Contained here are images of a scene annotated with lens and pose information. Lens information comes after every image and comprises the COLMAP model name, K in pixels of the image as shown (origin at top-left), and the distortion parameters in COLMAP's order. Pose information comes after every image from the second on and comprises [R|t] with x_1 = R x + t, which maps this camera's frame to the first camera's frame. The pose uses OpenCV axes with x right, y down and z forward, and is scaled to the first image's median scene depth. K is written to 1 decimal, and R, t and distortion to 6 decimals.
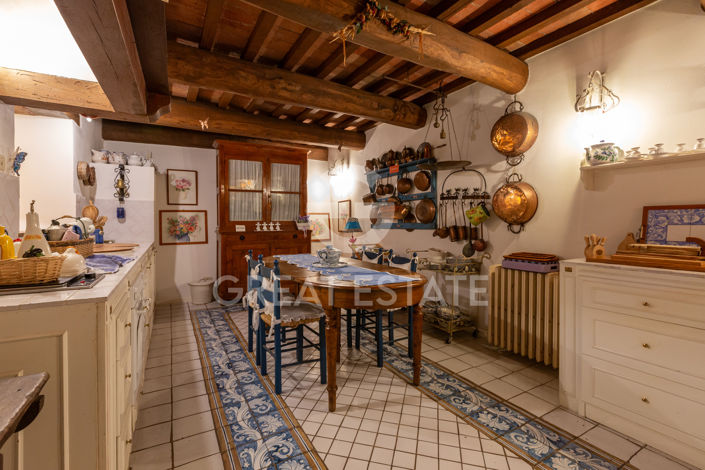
lens RADIAL K [[324.8, 0, 353.8], [0, 324.8, 229.1], [0, 0, 1]] dist [-0.005639, -0.000124]
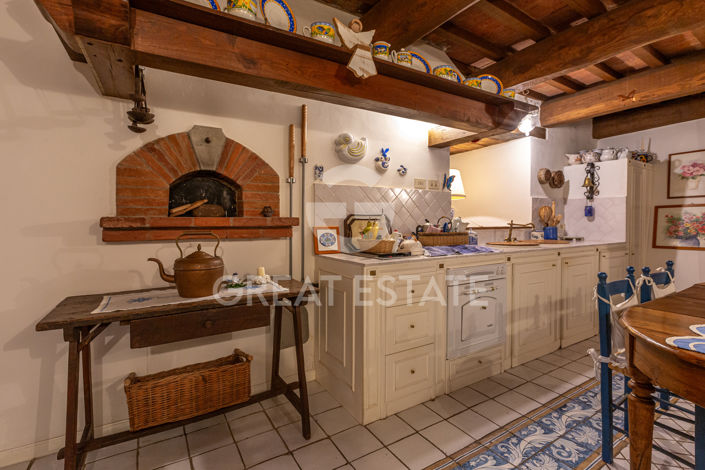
lens RADIAL K [[324.8, 0, 352.4], [0, 324.8, 228.9], [0, 0, 1]] dist [-0.005639, -0.000124]
pose [[0.018886, 0.024303, -0.999526, 0.274549], [-0.019858, 0.999516, 0.023927, -0.004960], [0.999624, 0.019397, 0.019359, 0.254913]]
